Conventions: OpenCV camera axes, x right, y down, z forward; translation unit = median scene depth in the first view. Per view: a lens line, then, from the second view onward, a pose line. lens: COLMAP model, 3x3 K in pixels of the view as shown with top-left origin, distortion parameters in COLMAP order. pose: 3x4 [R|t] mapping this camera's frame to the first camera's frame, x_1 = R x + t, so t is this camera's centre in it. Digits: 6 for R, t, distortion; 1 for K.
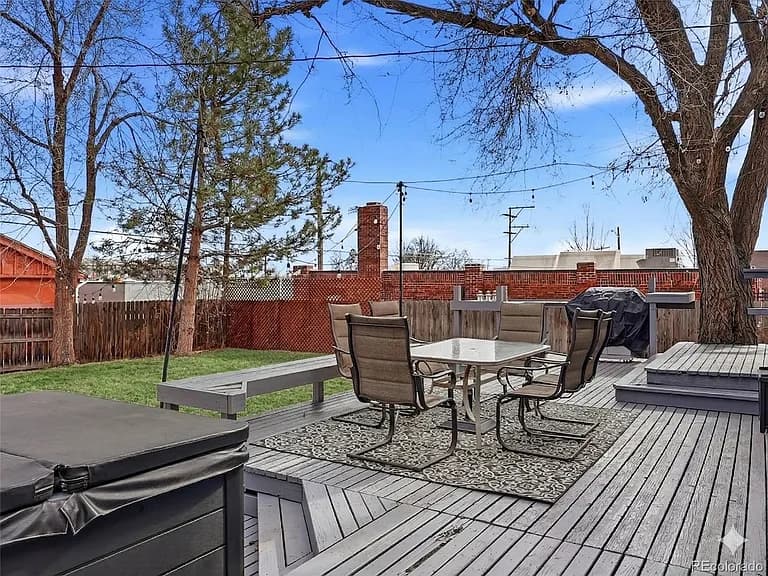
lens RADIAL K [[593.0, 0, 383.6], [0, 593.0, 270.0], [0, 0, 1]] dist [-0.010318, -0.003231]
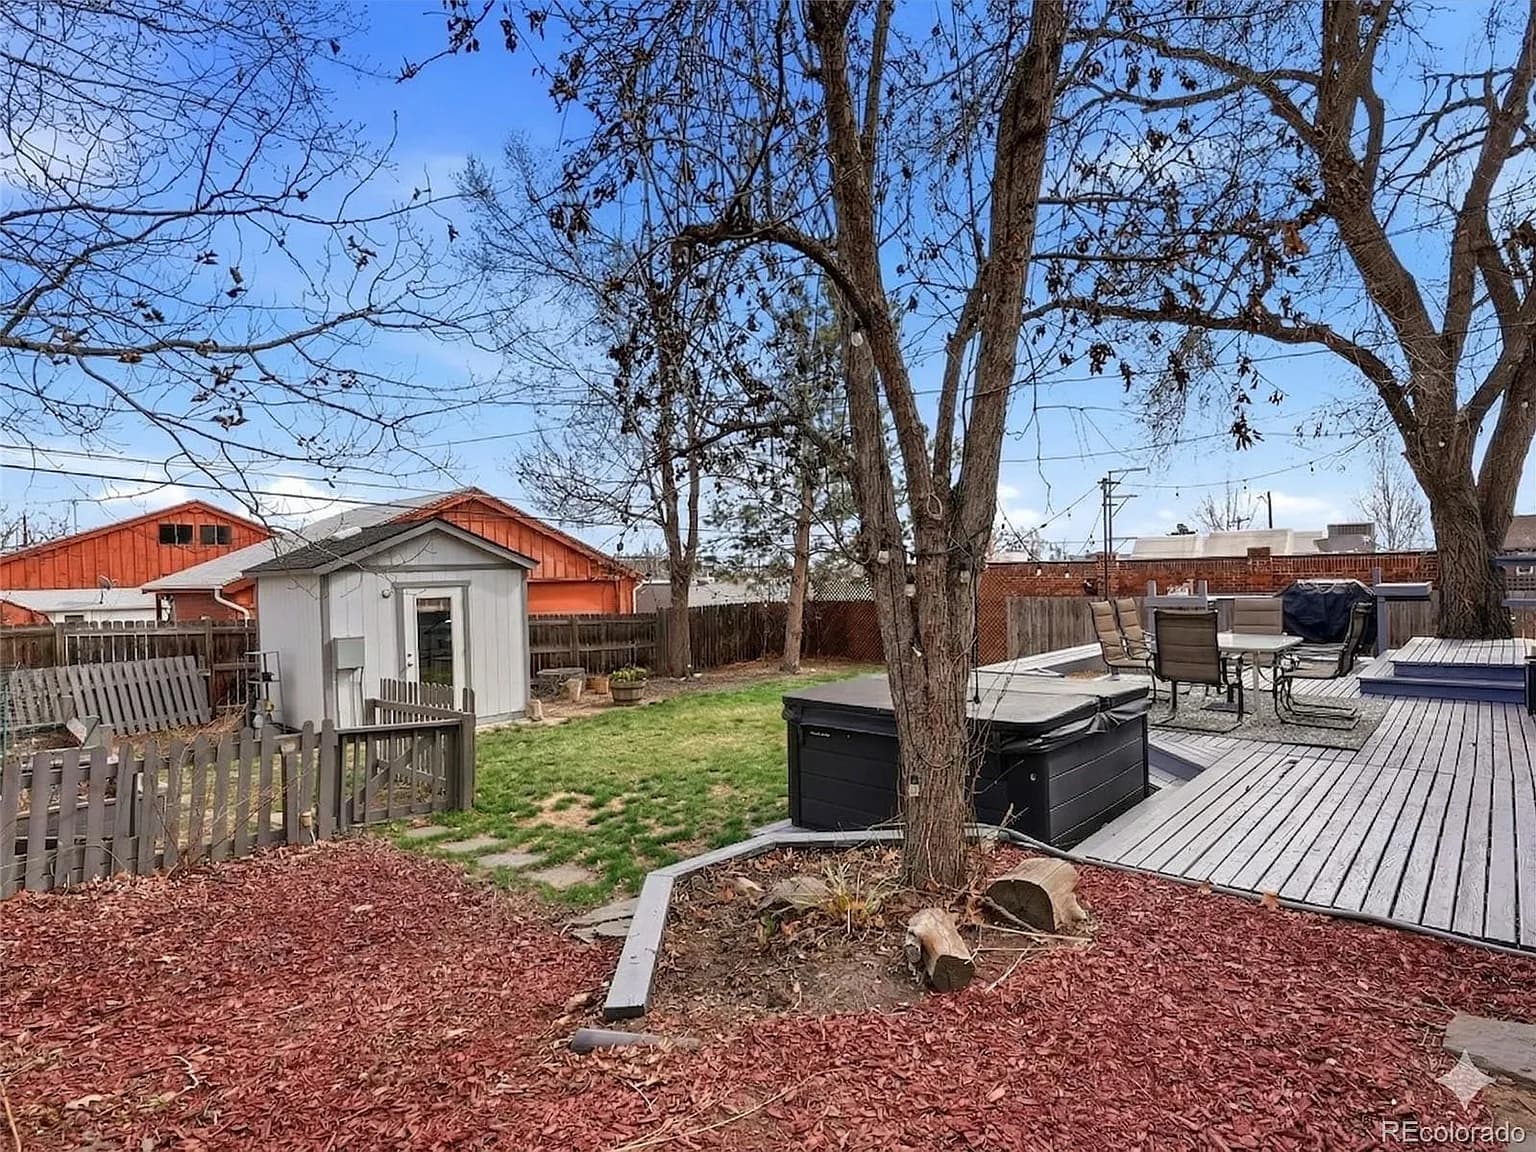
lens RADIAL K [[786.3, 0, 768.0], [0, 786.3, 576.0], [0, 0, 1]] dist [-0.002301, -0.000060]
pose [[0.985074, -0.023695, -0.170493, -0.300396], [0.027481, 0.999425, 0.019882, -0.027019], [0.169924, -0.024271, 0.985158, -0.397964]]
